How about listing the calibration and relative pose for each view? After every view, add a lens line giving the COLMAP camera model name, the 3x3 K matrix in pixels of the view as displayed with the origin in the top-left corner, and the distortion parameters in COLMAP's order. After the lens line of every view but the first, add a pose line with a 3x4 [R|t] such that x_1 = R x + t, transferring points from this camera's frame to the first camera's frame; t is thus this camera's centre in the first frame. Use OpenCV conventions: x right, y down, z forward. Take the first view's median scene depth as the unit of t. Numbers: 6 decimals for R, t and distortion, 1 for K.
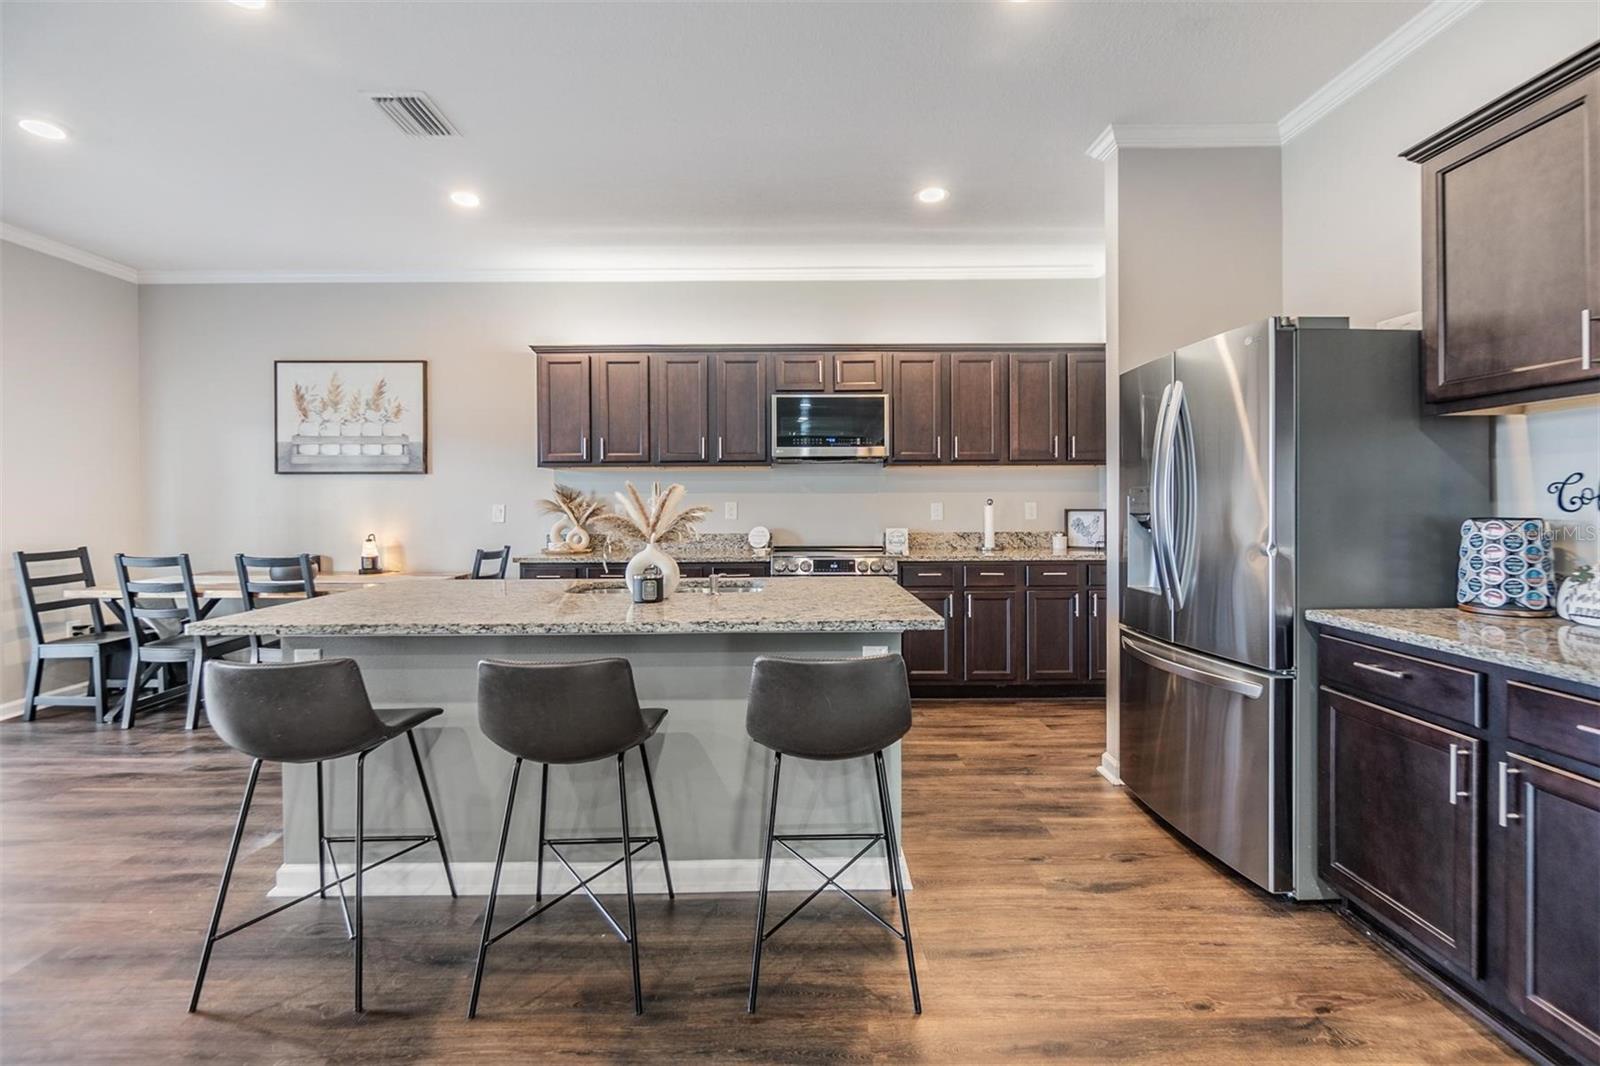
lens RADIAL K [[703.8, 0, 797.2], [0, 703.8, 505.9], [0, 0, 1]] dist [-0.003569, -0.000030]
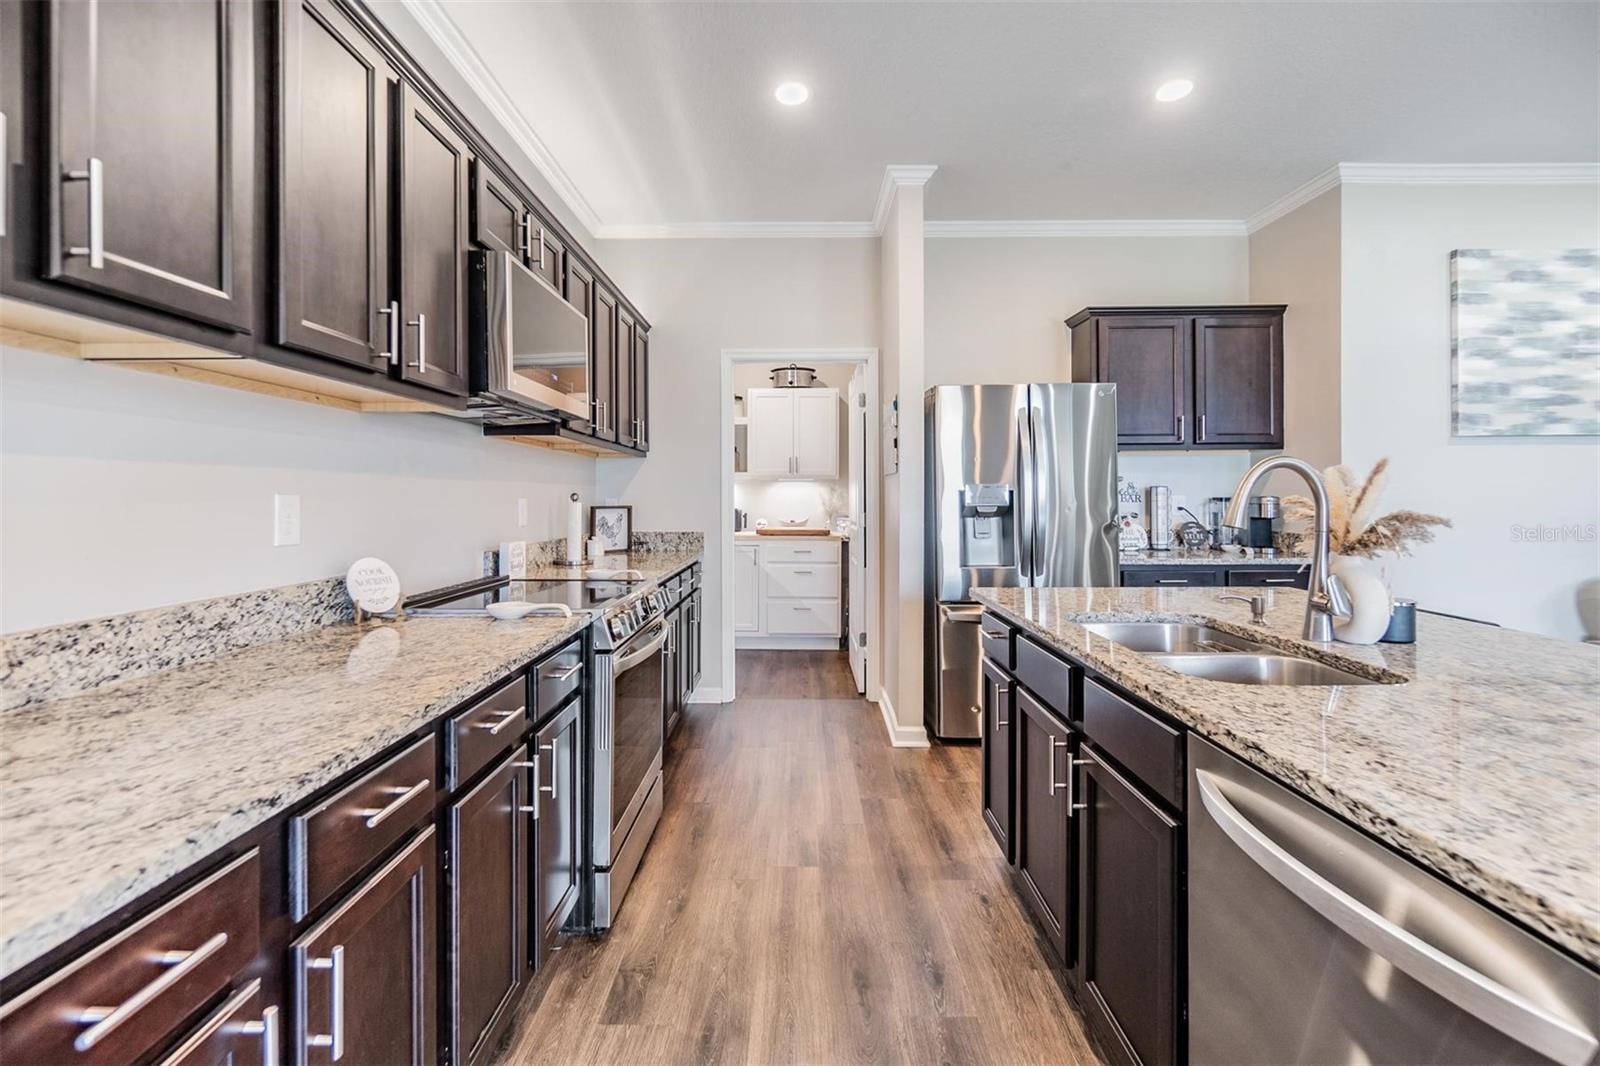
lens RADIAL K [[708.0, 0, 792.6], [0, 708.0, 493.6], [0, 0, 1]] dist [-0.004179, -0.000004]
pose [[0.022466, 0.009029, 0.999707, -0.470816], [0.008650, 0.999920, -0.009225, -0.000499], [-0.999710, 0.008854, 0.022386, 0.809508]]
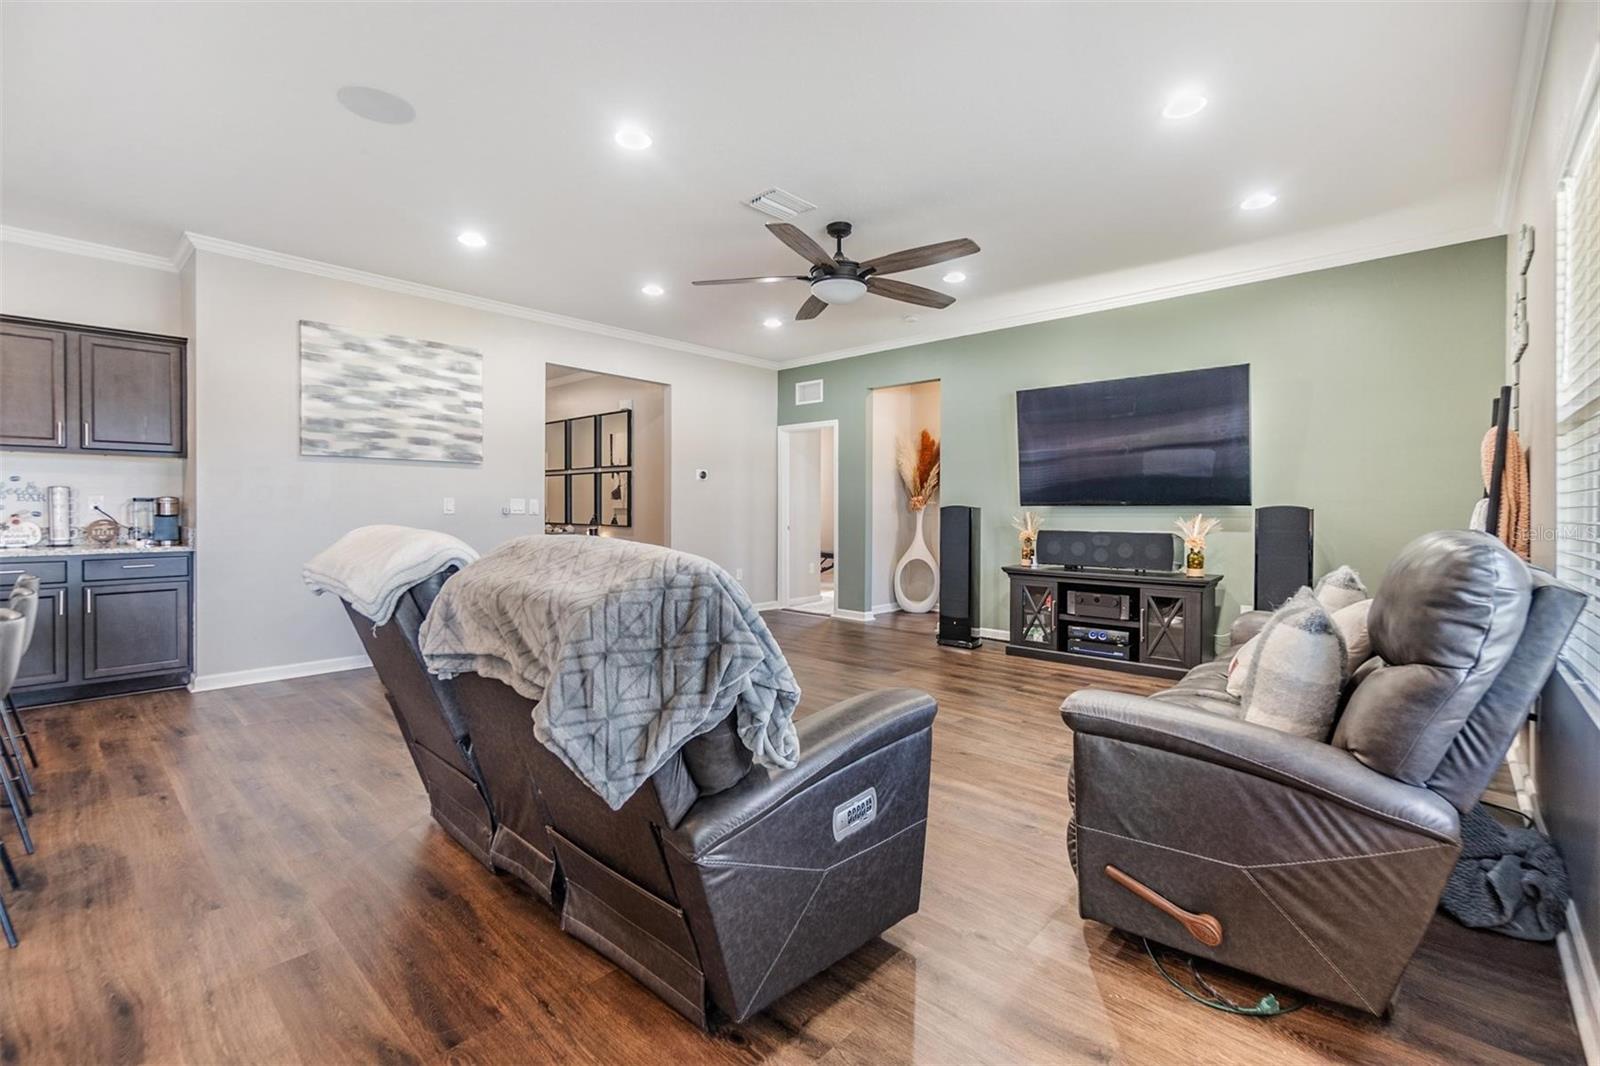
lens RADIAL K [[692.5, 0, 795.4], [0, 692.5, 520.1], [0, 0, 1]] dist [-0.005785, -0.000151]
pose [[-0.733436, -0.010136, 0.679683, -0.942578], [0.003428, 0.999821, 0.018609, 0.017816], [-0.679750, 0.015978, -0.733270, 0.361845]]
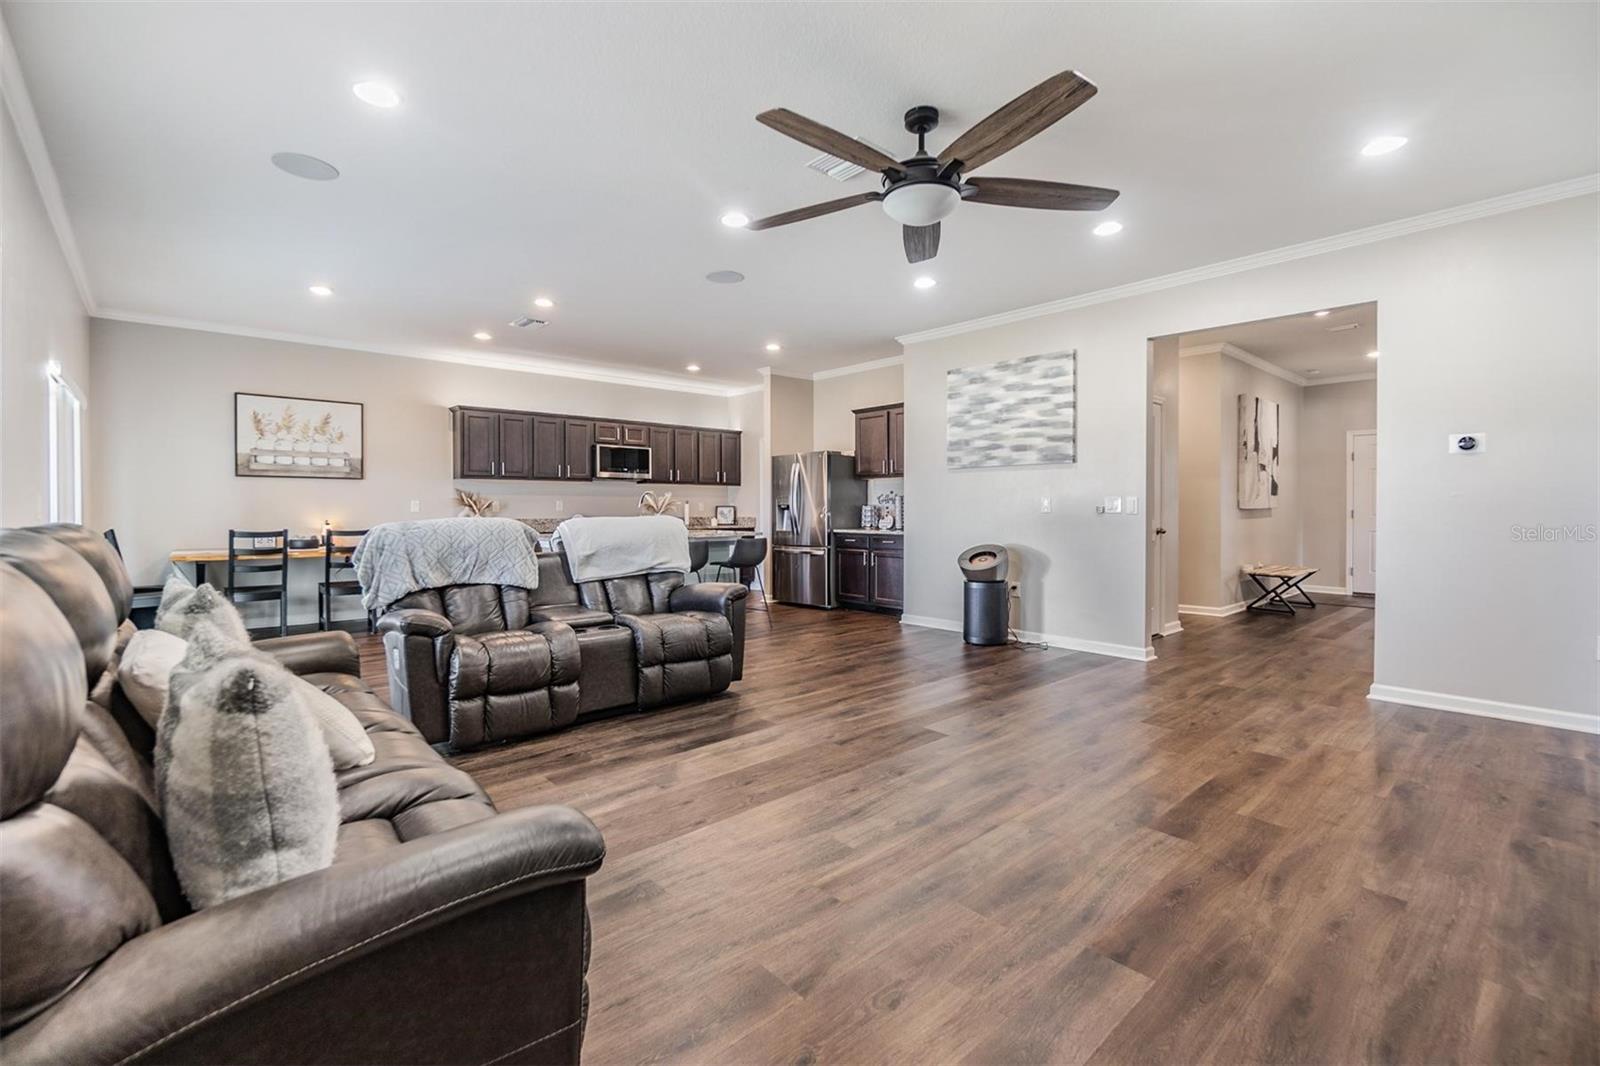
lens RADIAL K [[698.5, 0, 797.2], [0, 698.5, 514.5], [0, 0, 1]] dist [-0.004253, -0.000701]
pose [[0.747064, -0.002170, 0.664748, -0.887788], [0.000633, 0.999997, 0.002554, 0.027481], [-0.664752, -0.001487, 0.747063, -0.774373]]
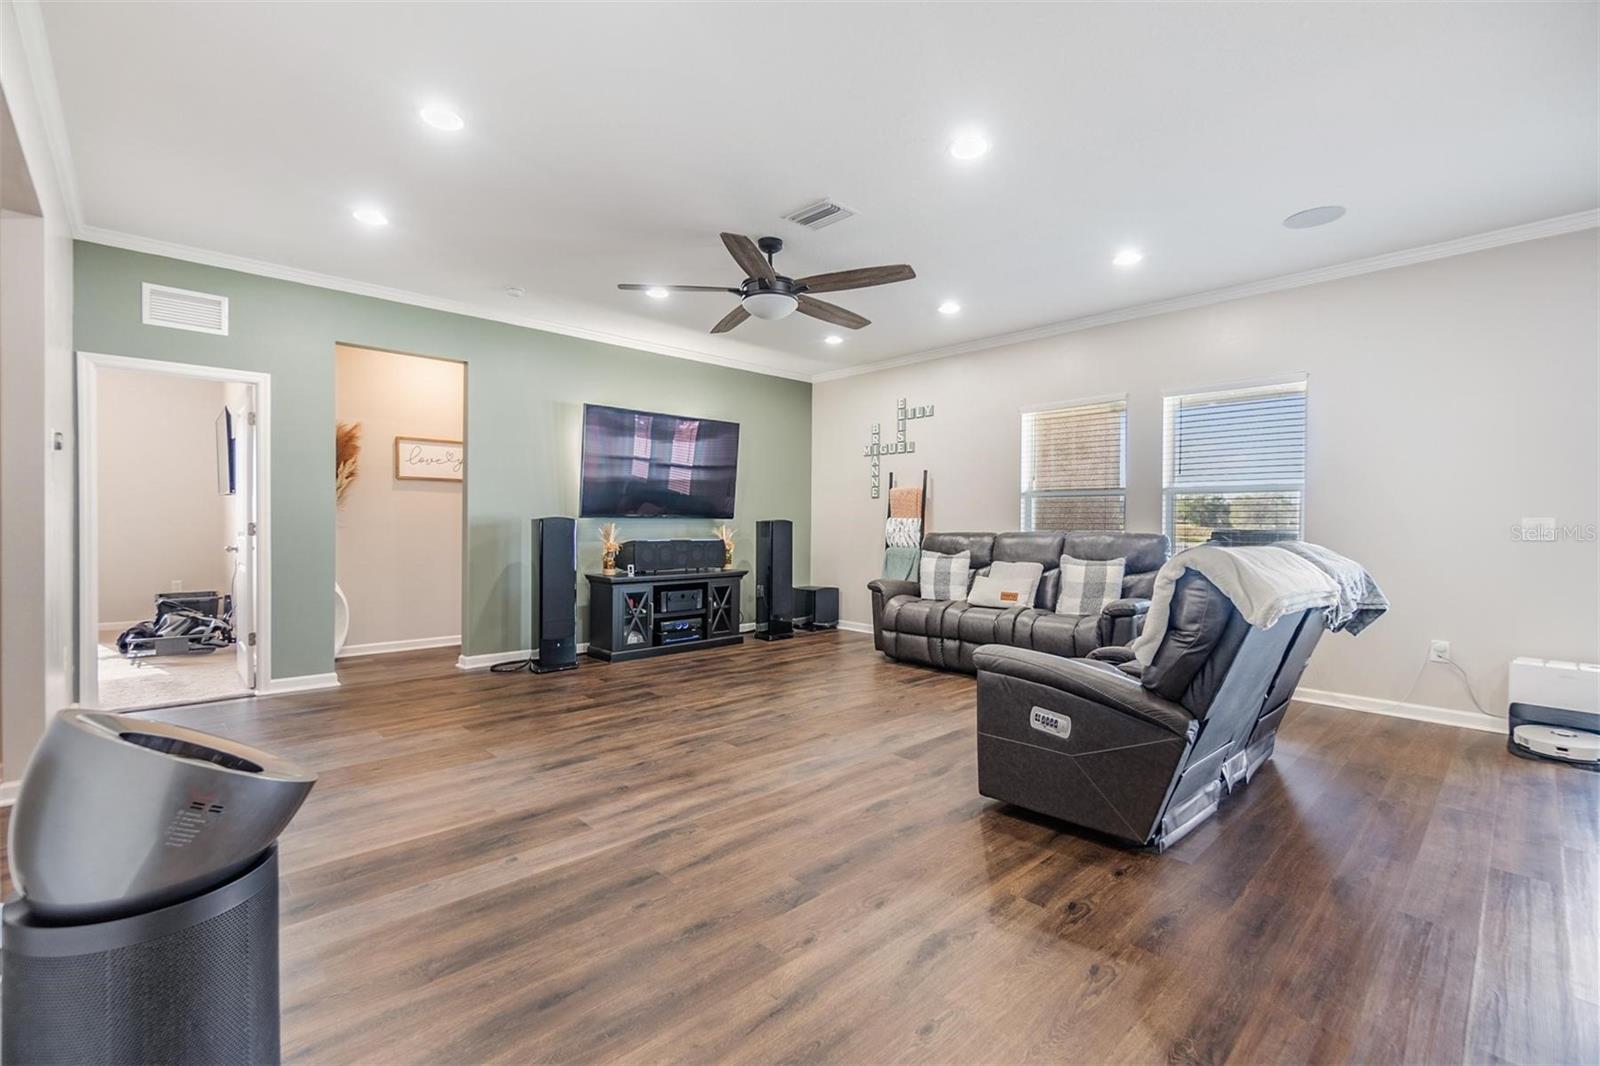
lens RADIAL K [[695.1, 0, 781.8], [0, 695.1, 536.8], [0, 0, 1]] dist [0.001204, 0.000177]
pose [[-0.744913, 0.011947, -0.667055, 0.254088], [-0.009035, 0.999567, 0.027991, 0.013239], [0.667101, 0.026878, -0.744482, 0.350742]]
